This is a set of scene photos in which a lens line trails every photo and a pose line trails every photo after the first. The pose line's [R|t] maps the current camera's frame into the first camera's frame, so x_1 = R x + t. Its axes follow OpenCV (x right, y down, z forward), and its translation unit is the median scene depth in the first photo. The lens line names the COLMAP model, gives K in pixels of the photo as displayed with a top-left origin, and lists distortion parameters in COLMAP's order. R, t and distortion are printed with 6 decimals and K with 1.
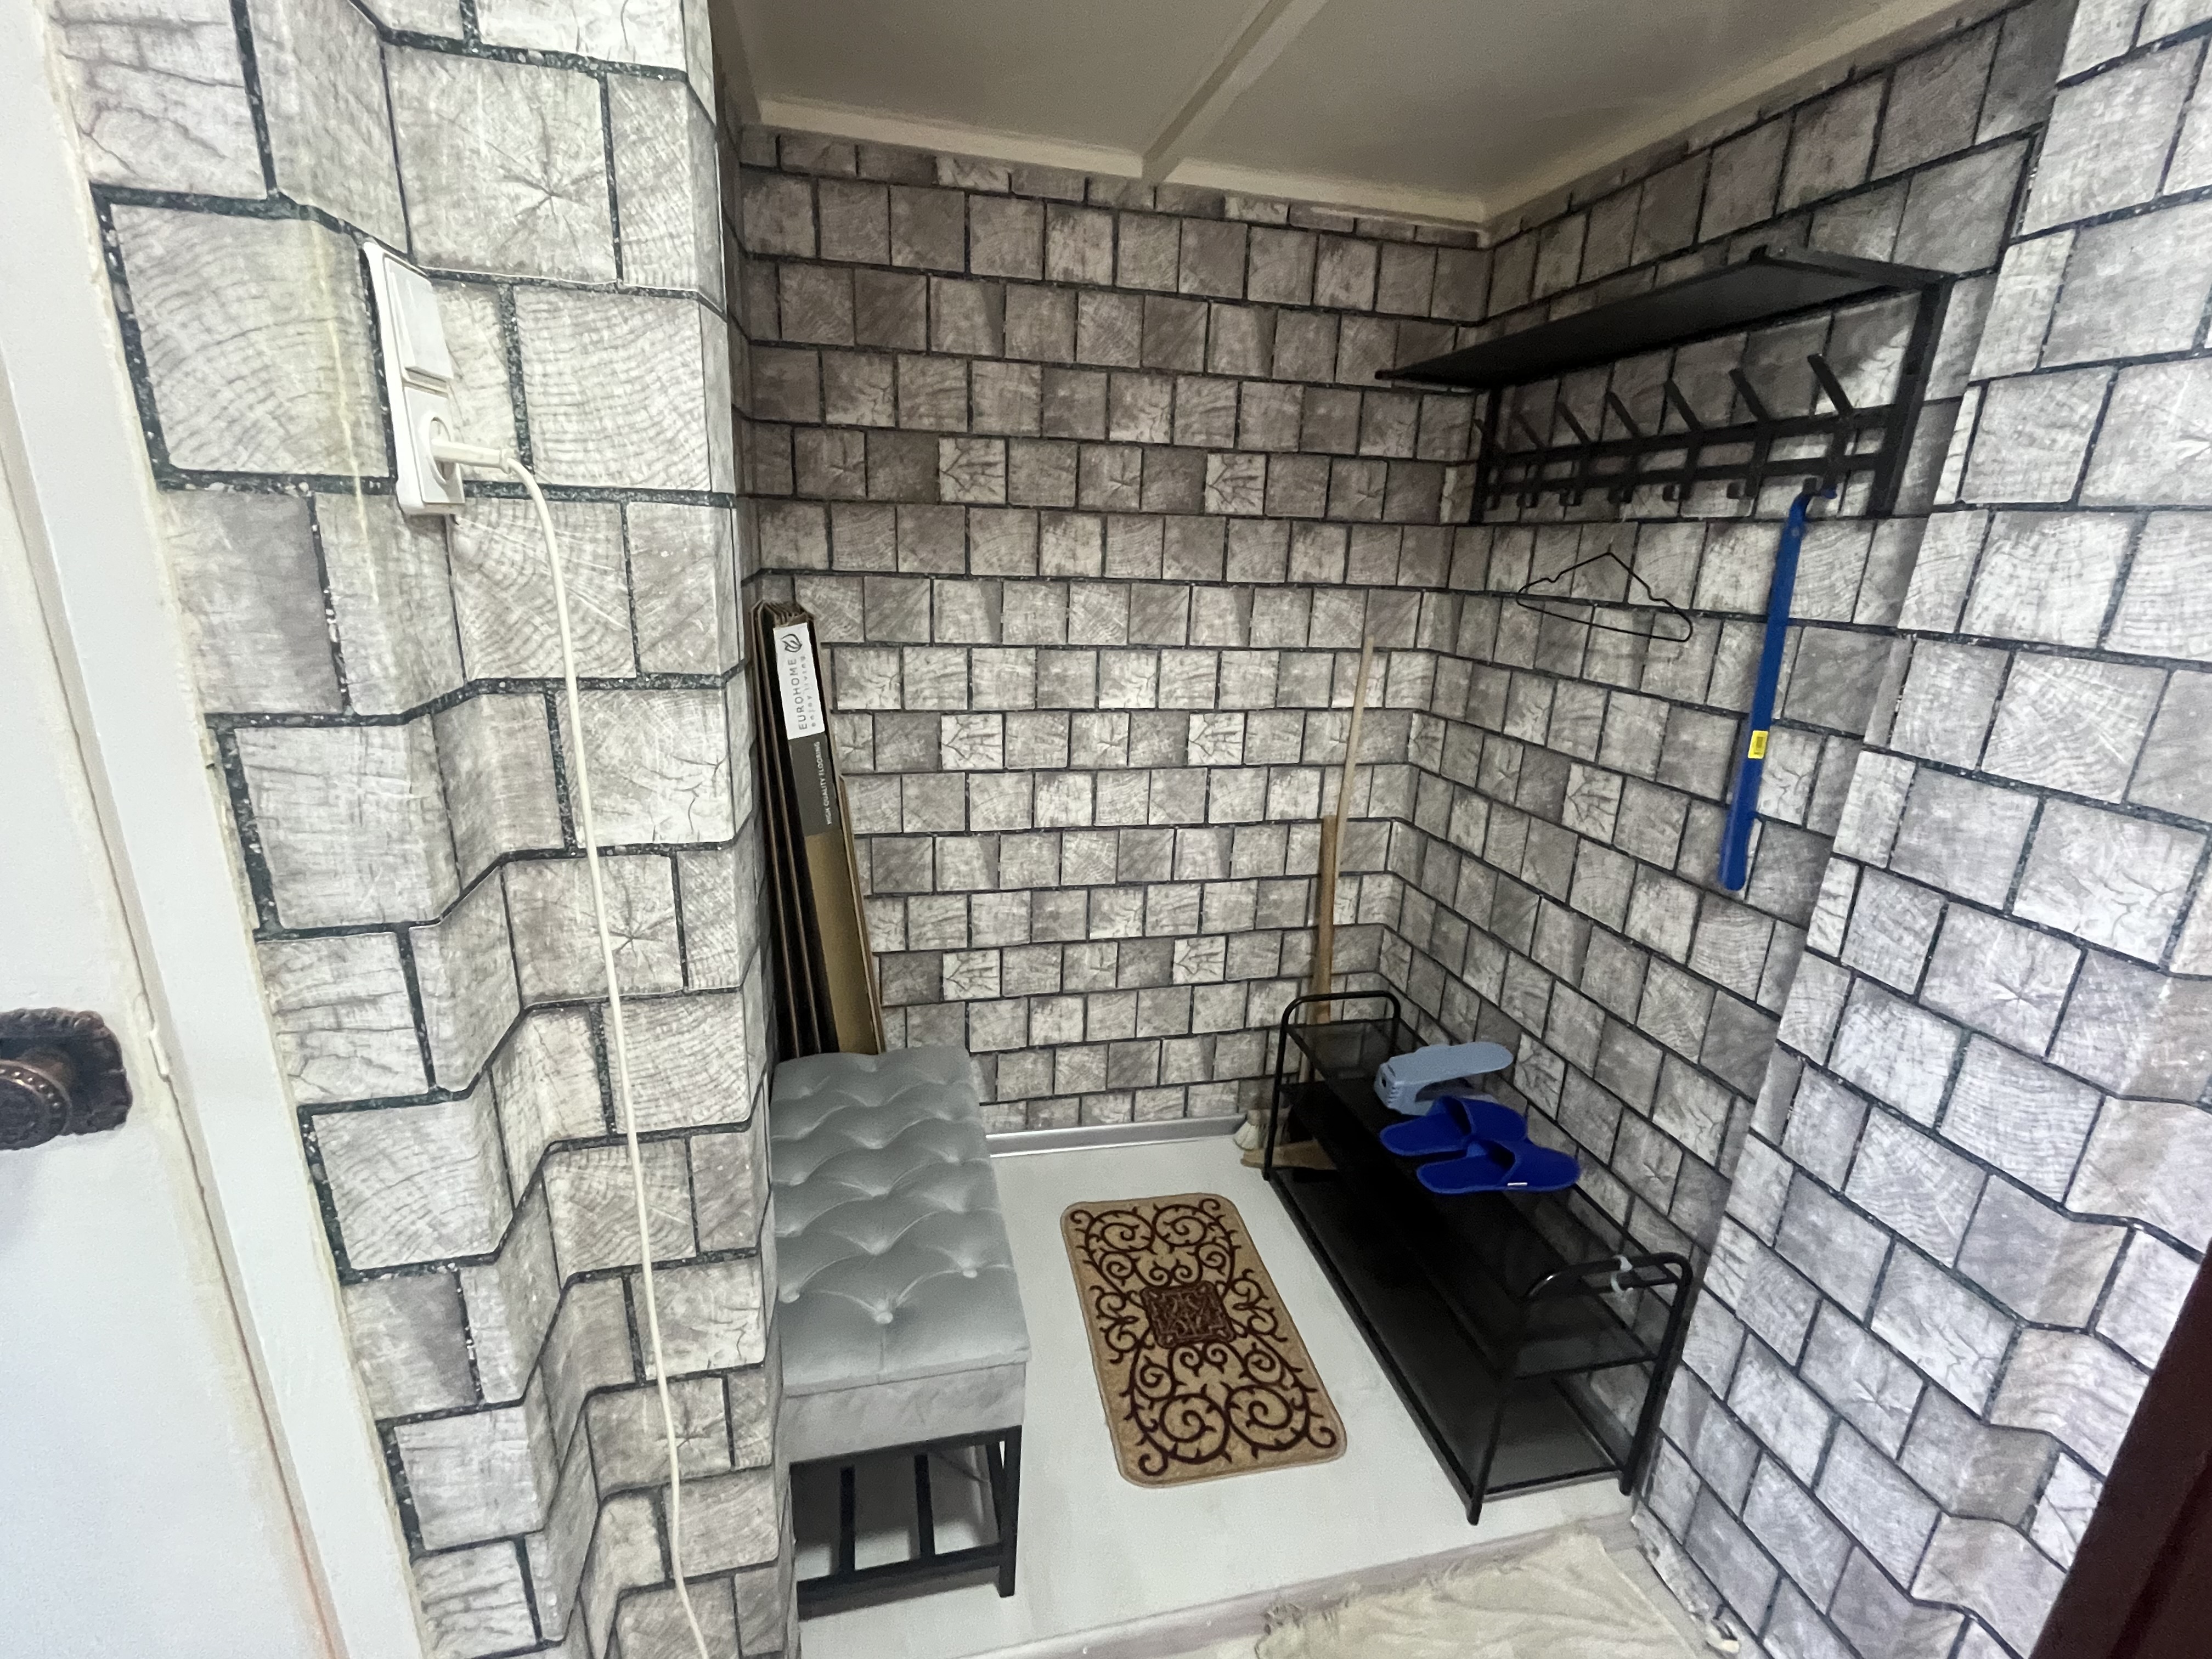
lens RADIAL K [[977.8, 0, 1106.1], [0, 977.8, 828.3], [0, 0, 1]] dist [-0.002621, -0.000449]
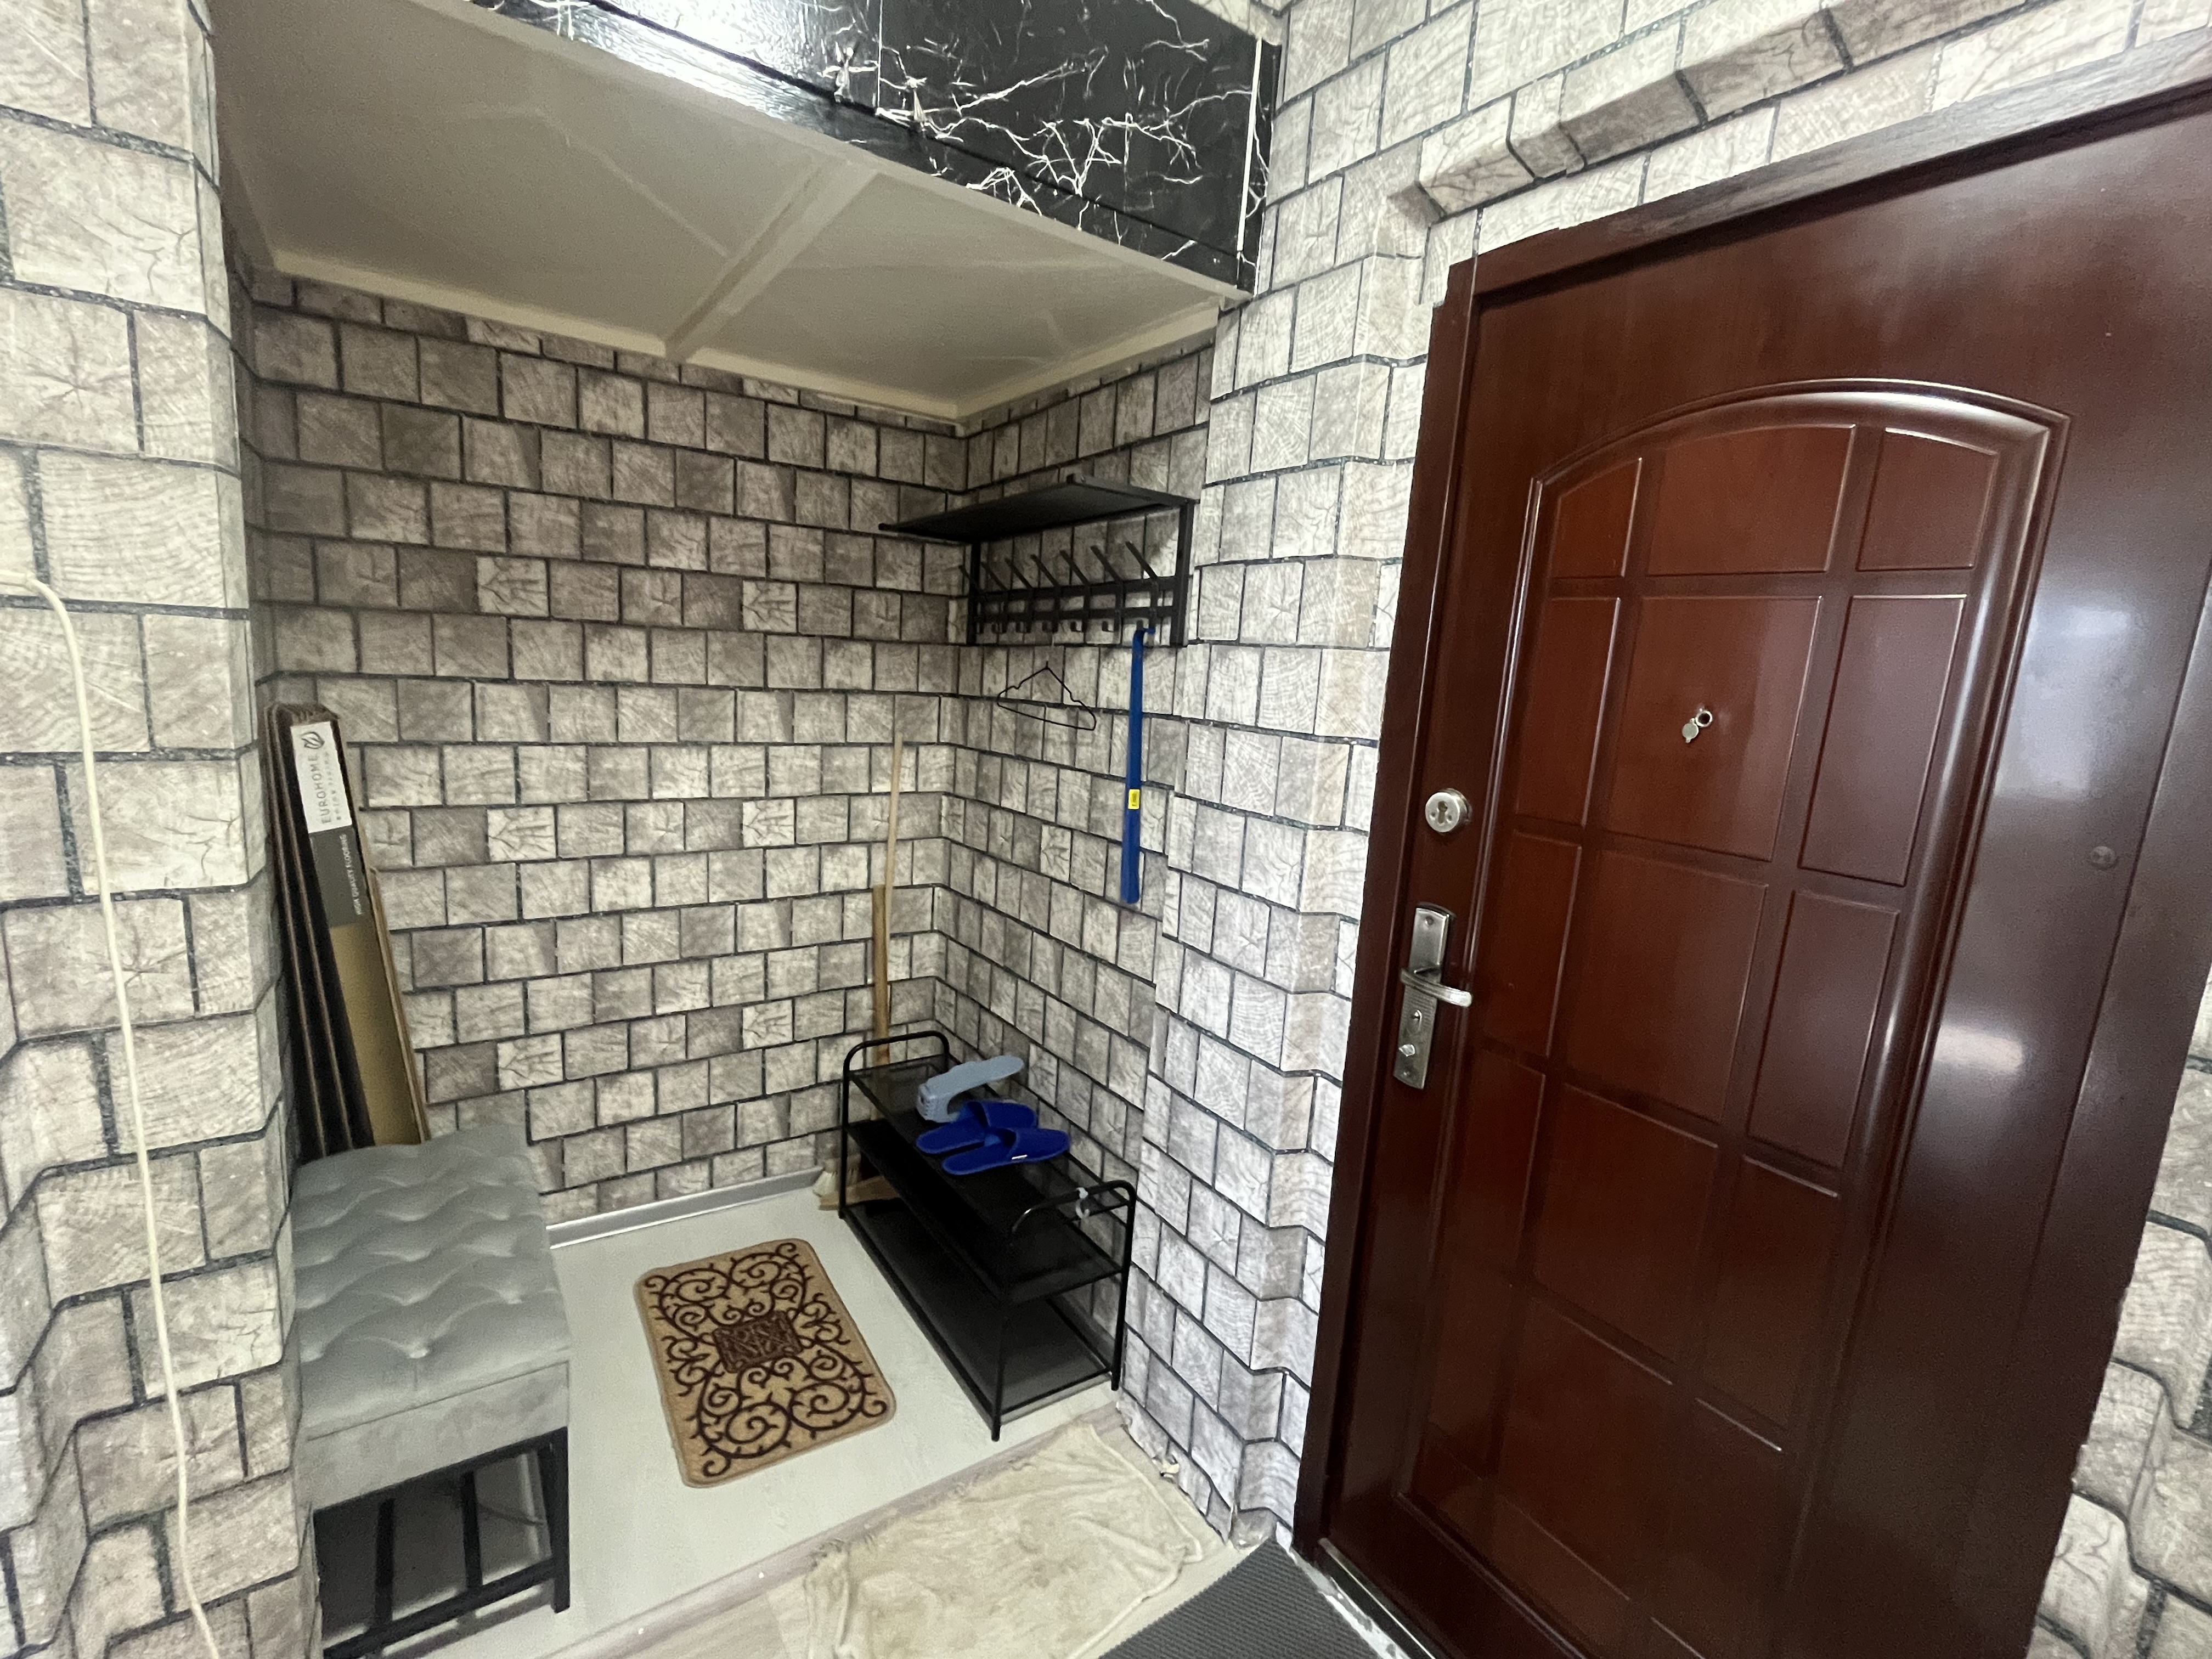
lens RADIAL K [[977.8, 0, 1102.4], [0, 977.8, 829.5], [0, 0, 1]] dist [-0.002621, -0.000449]
pose [[0.933762, -0.043825, 0.355200, 0.101088], [0.082296, 0.992172, -0.093929, 0.079454], [-0.348303, 0.116939, 0.930059, -0.278254]]
